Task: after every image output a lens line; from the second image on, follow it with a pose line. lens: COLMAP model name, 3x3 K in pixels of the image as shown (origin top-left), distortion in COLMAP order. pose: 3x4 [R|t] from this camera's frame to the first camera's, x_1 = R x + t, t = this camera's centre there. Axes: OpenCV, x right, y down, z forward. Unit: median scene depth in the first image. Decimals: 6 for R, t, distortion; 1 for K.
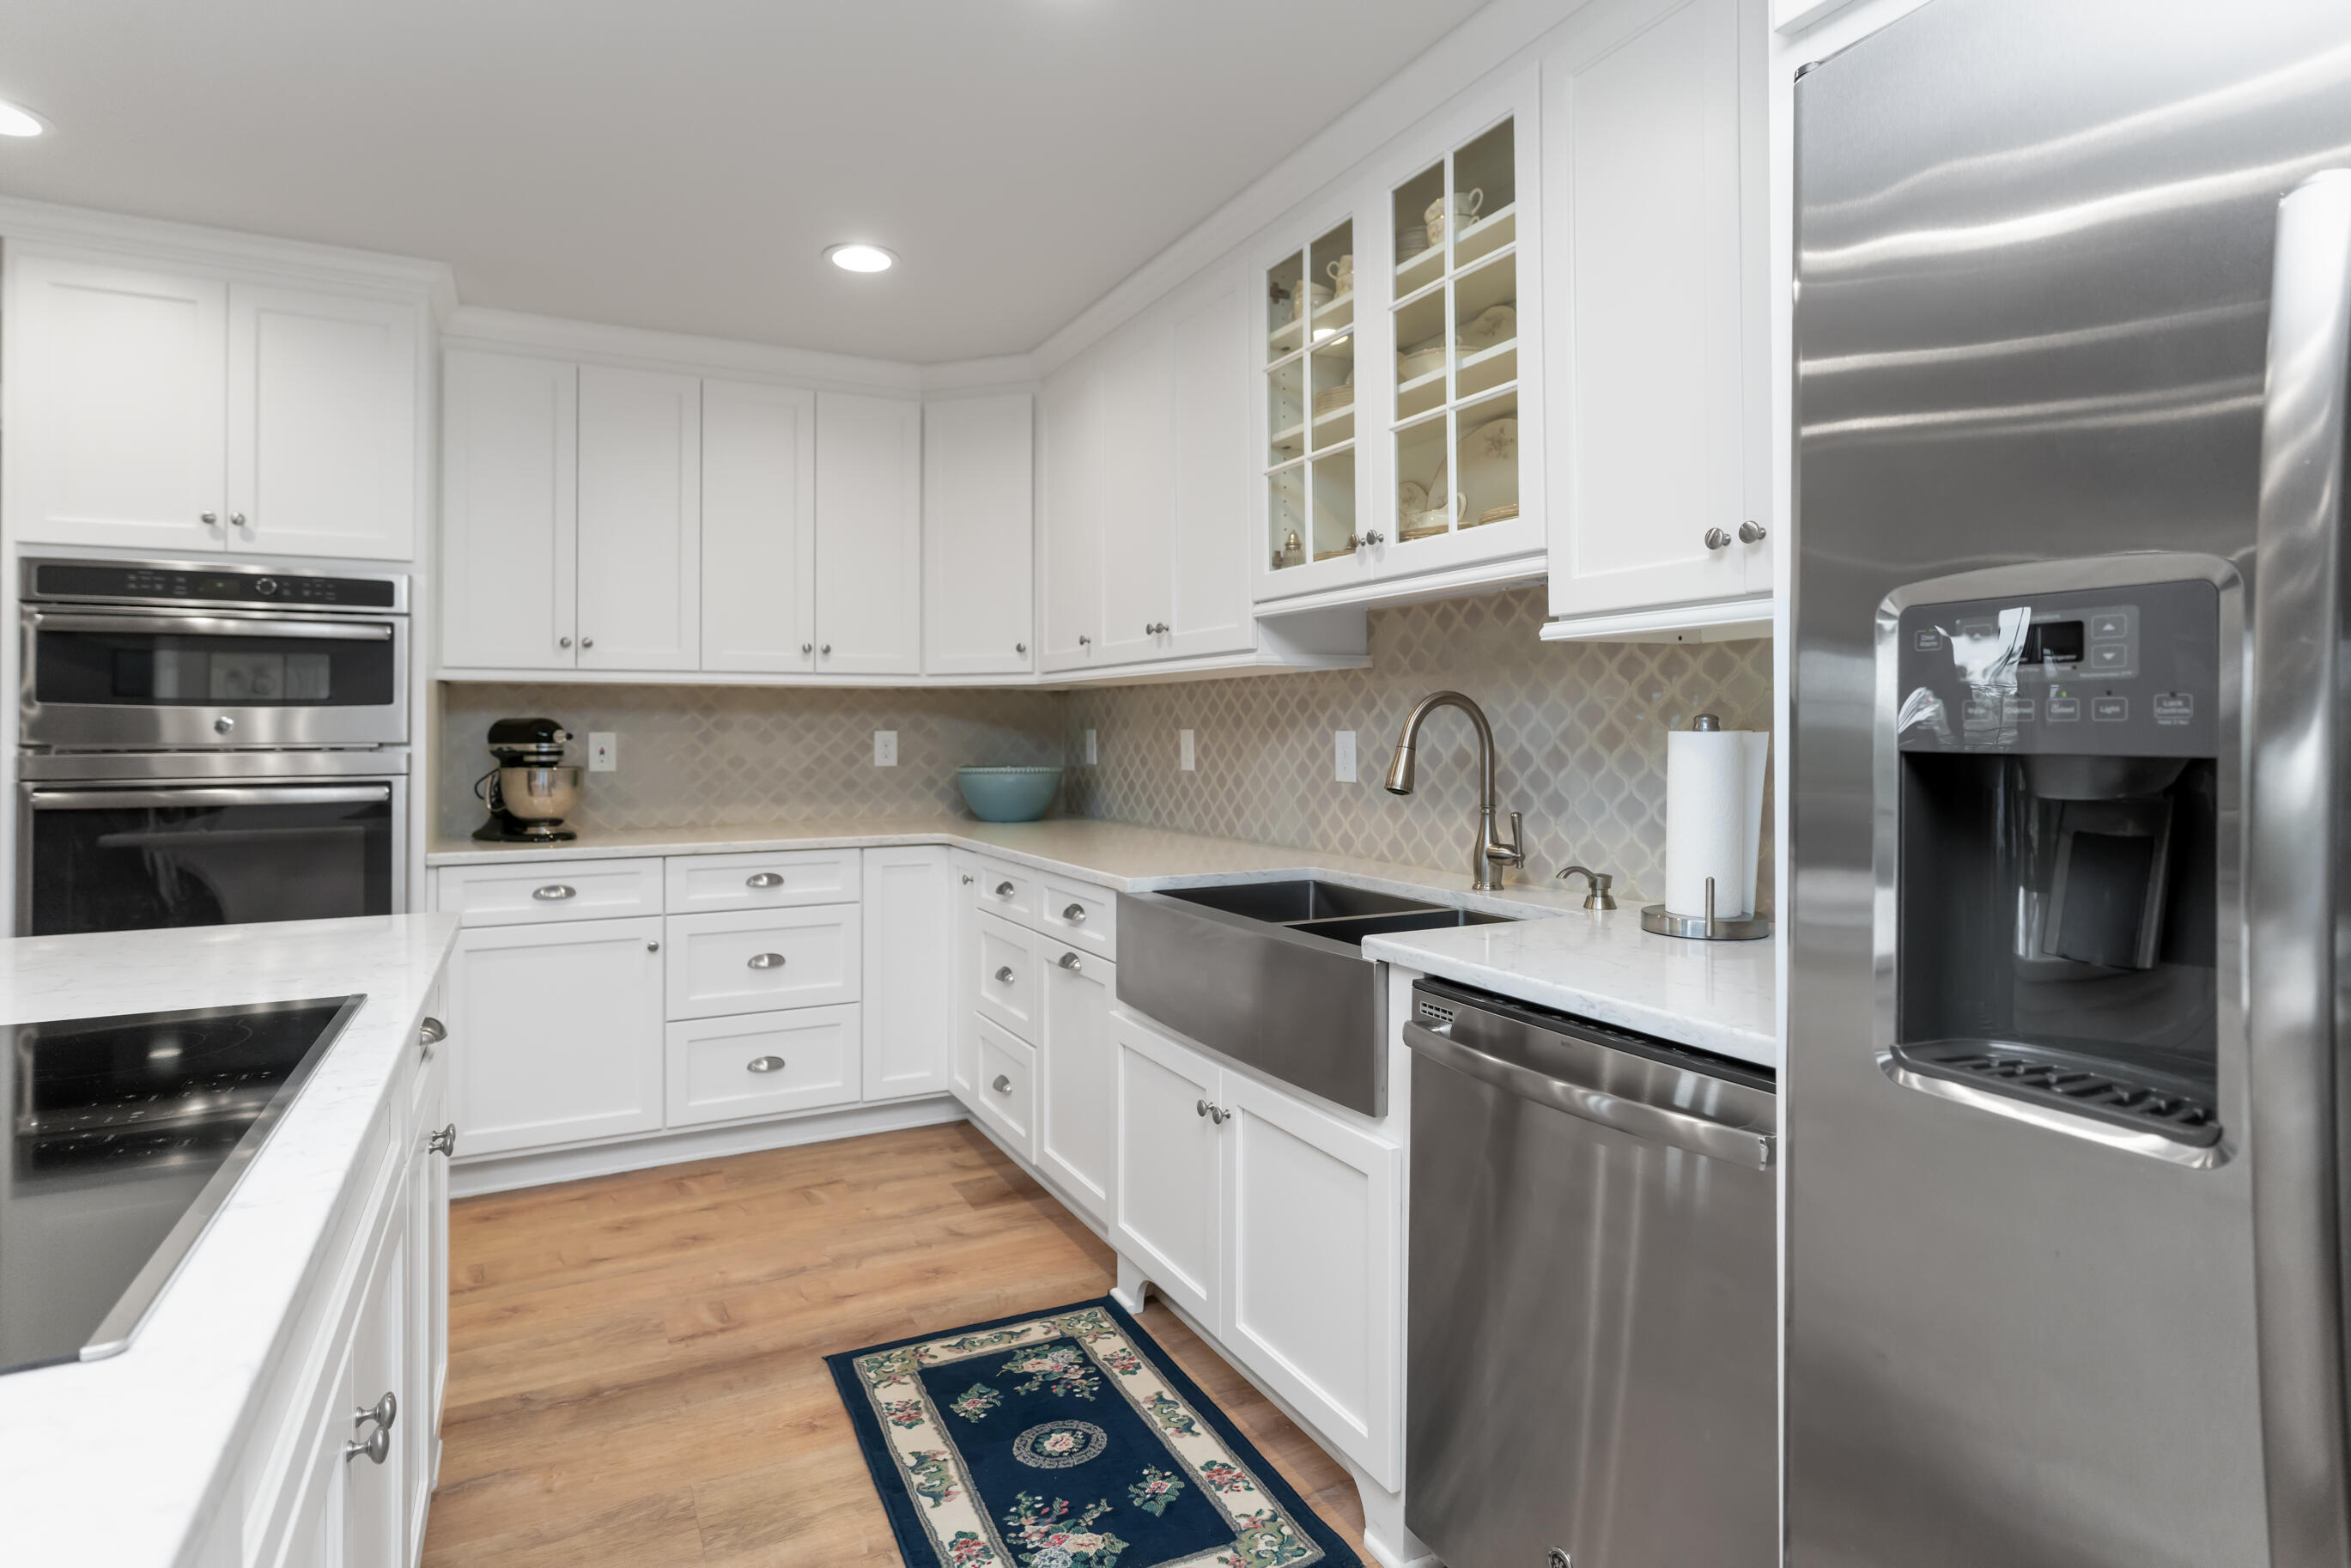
lens RADIAL K [[1233.3, 0, 1204.5], [0, 1233.3, 706.3], [0, 0, 1]] dist [-0.017731, 0.007472]
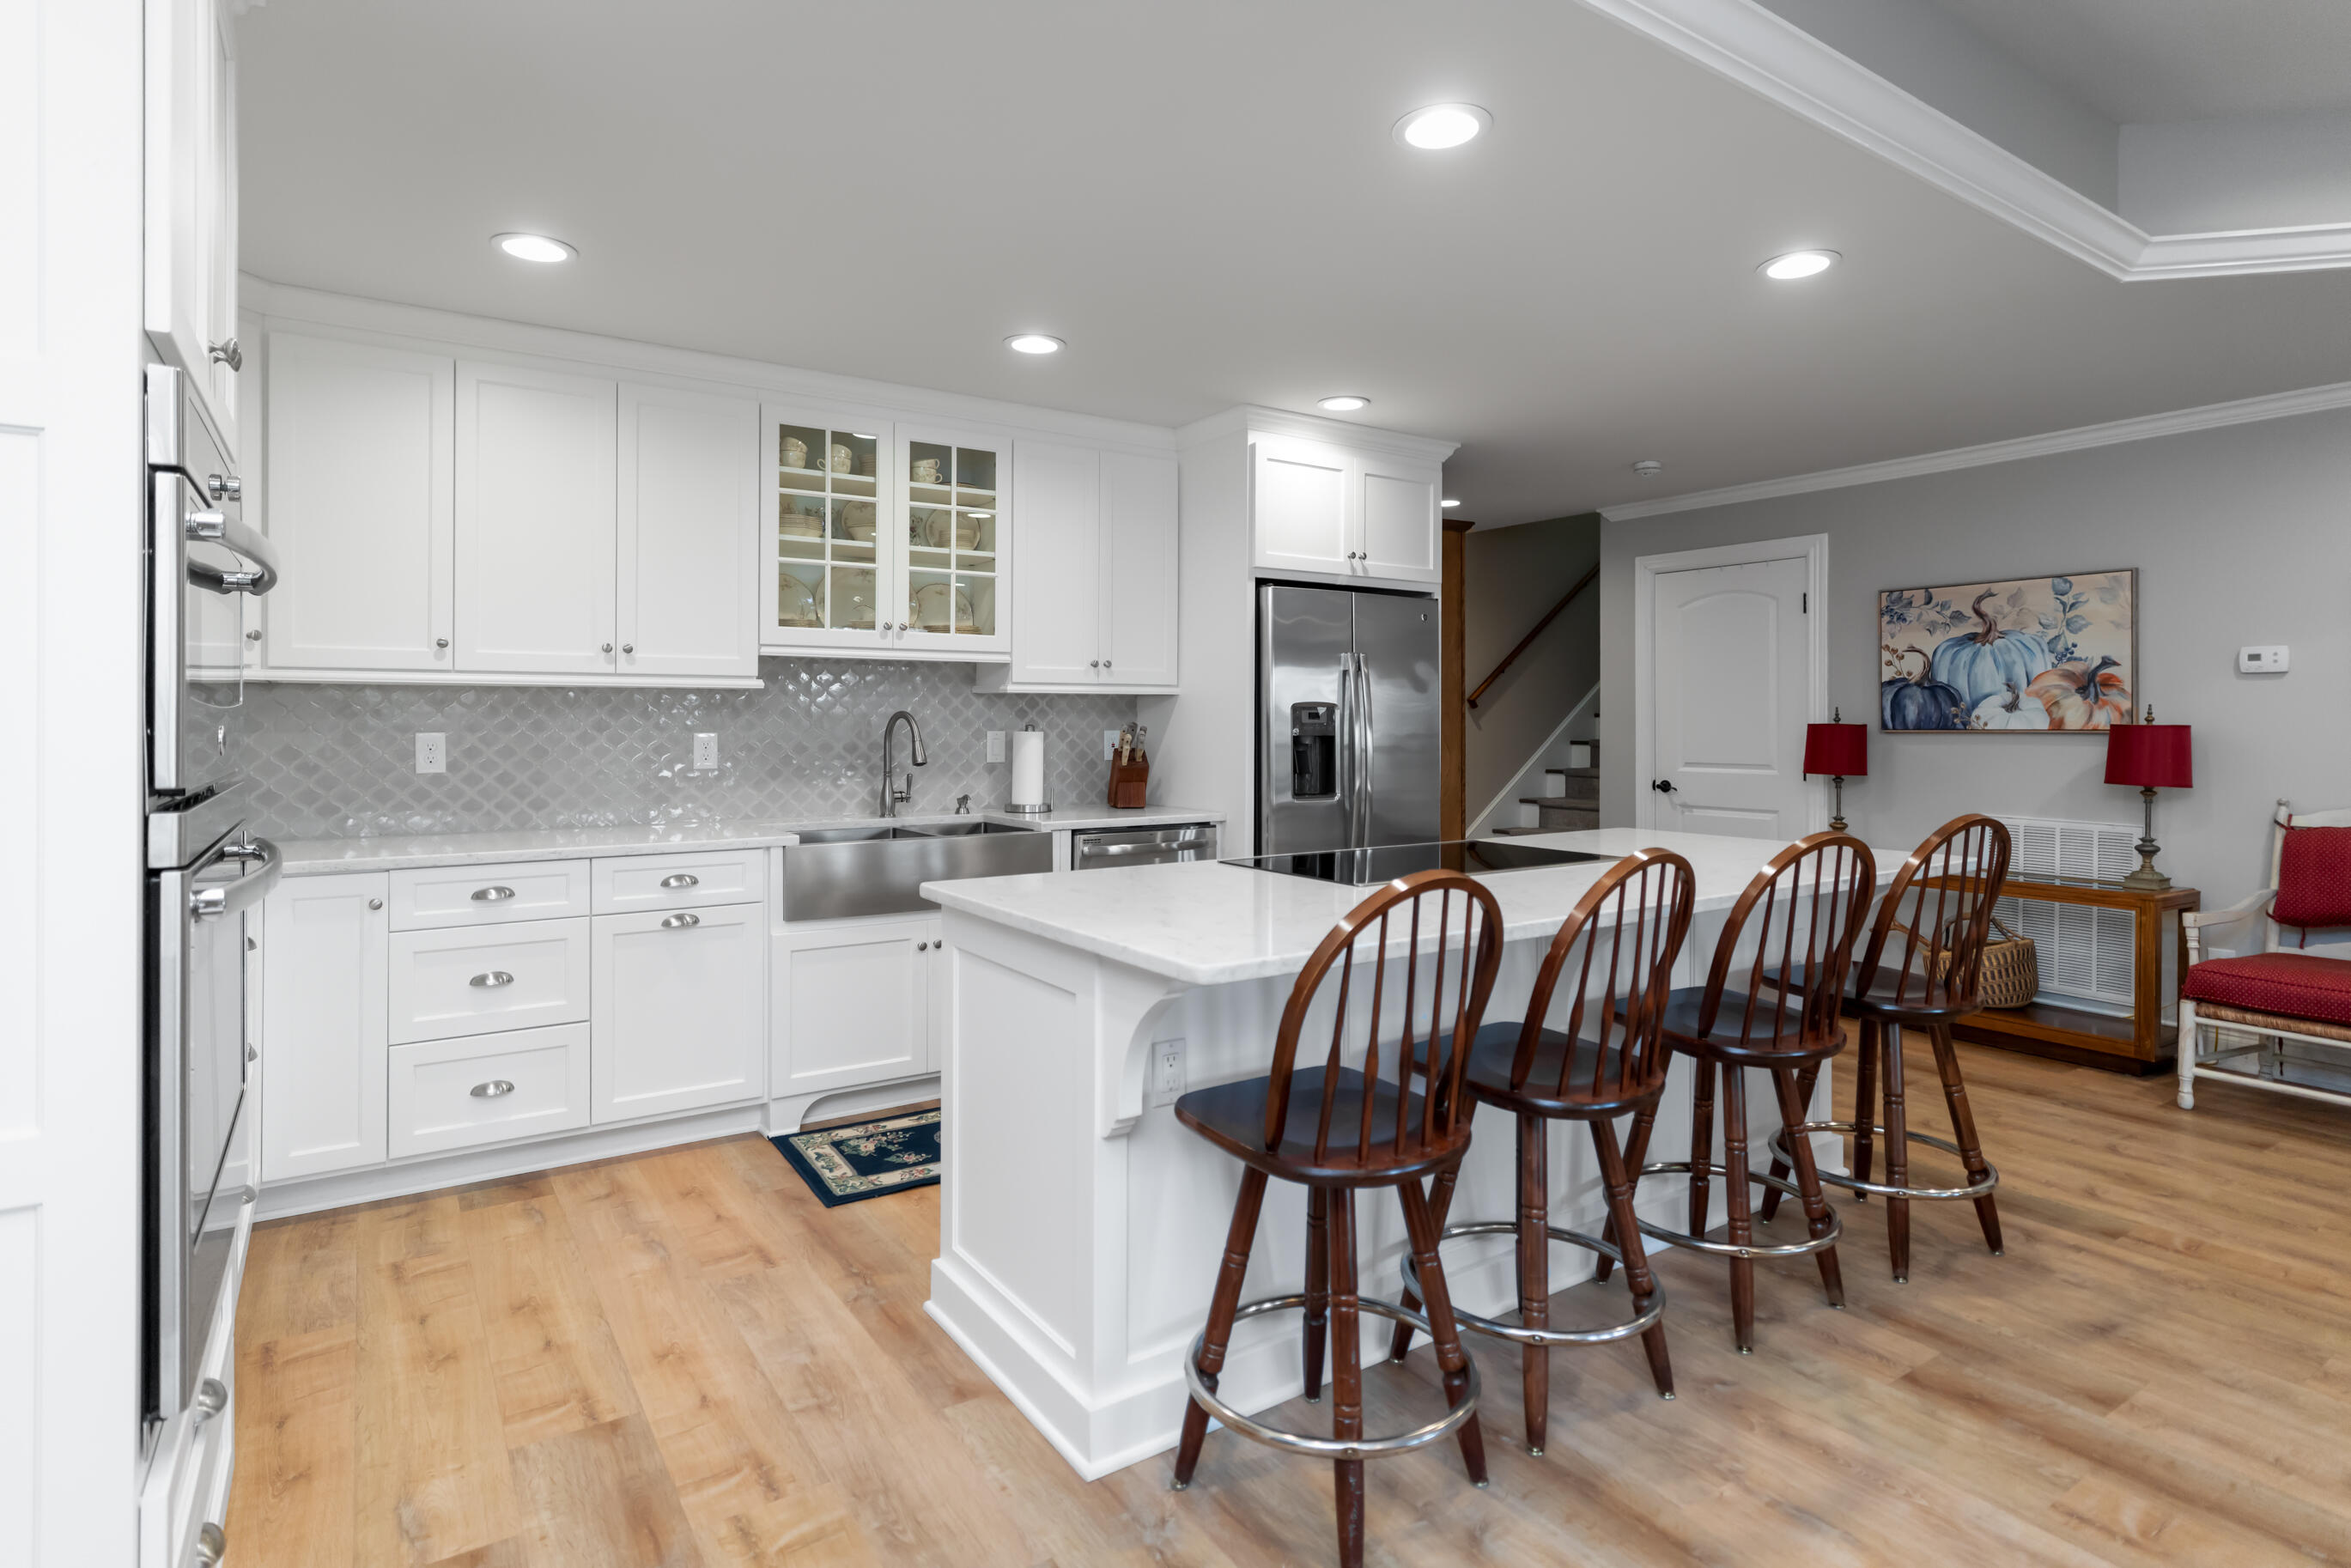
lens RADIAL K [[1233.3, 0, 1135.7], [0, 1233.3, 732.6], [0, 0, 1]] dist [-0.017731, 0.007472]
pose [[-0.094375, -0.002766, 0.995533, -1.375355], [-0.016994, 0.999855, 0.001167, 0.009754], [-0.995392, -0.016808, -0.094408, 0.664855]]
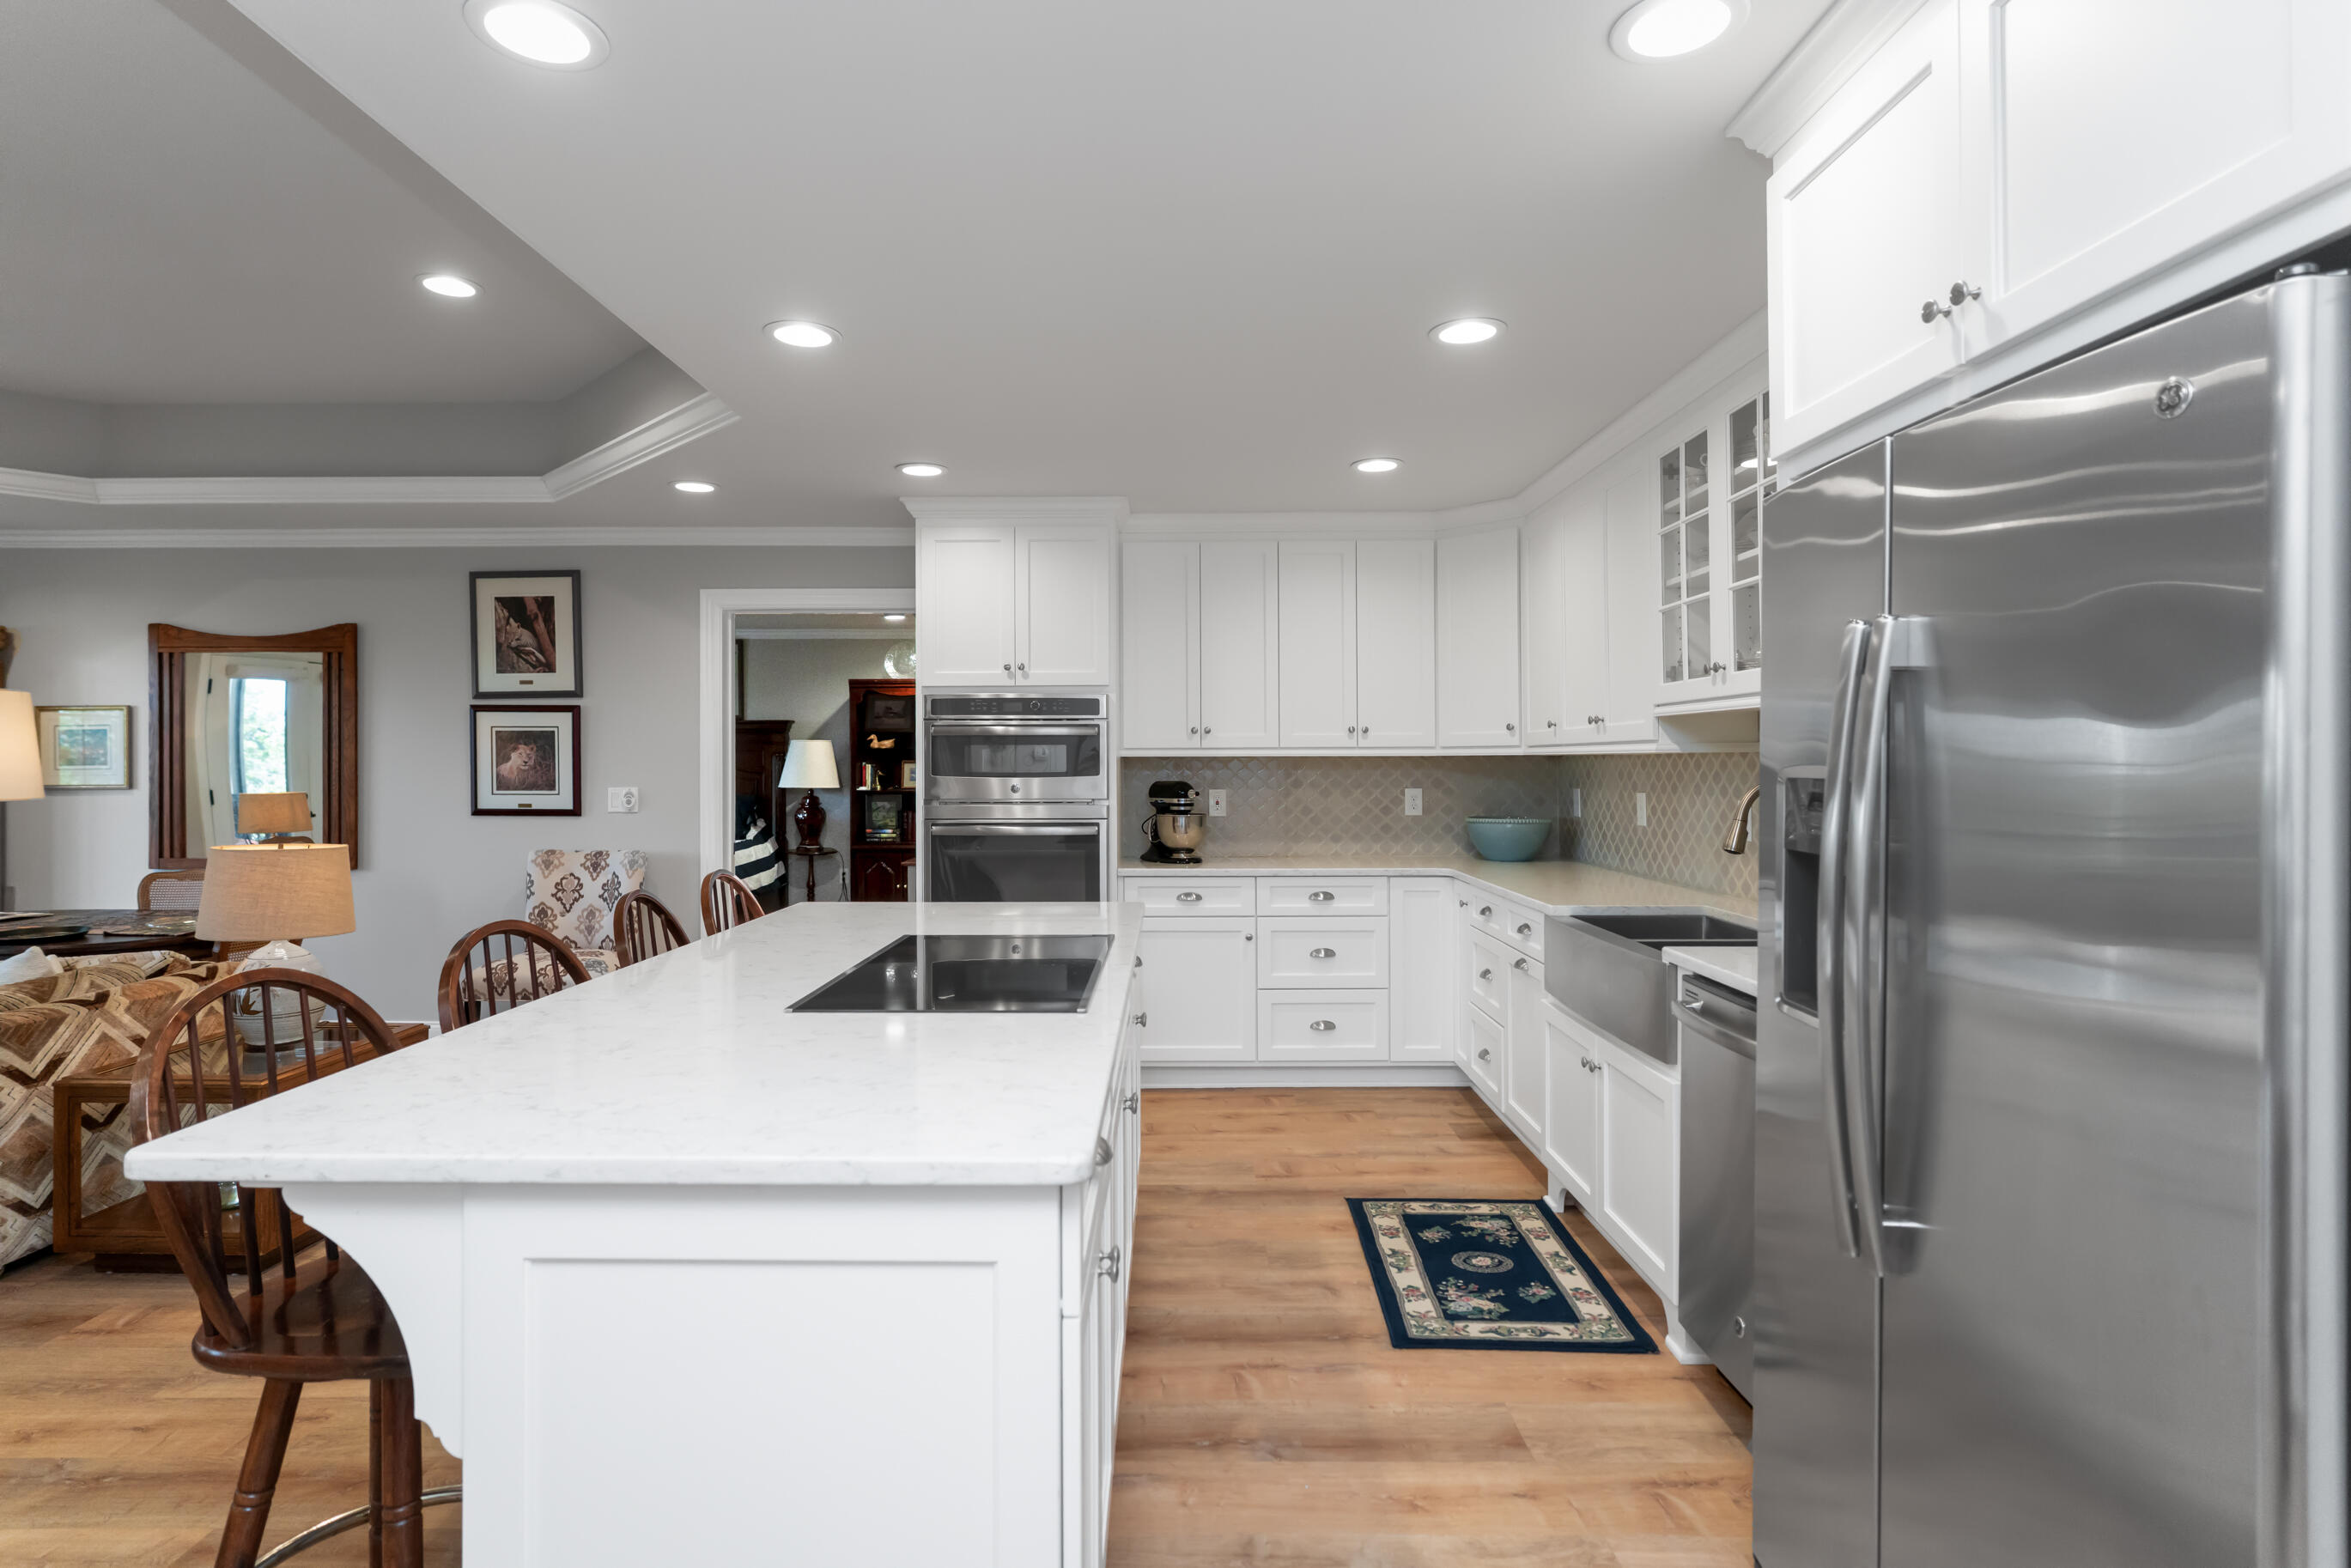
lens RADIAL K [[1233.3, 0, 1172.2], [0, 1233.3, 751.0], [0, 0, 1]] dist [-0.017731, 0.007472]
pose [[0.880367, -0.004122, -0.474275, 0.202340], [0.008704, 0.999934, 0.007466, -0.046936], [0.474213, -0.010701, 0.880345, -0.404081]]
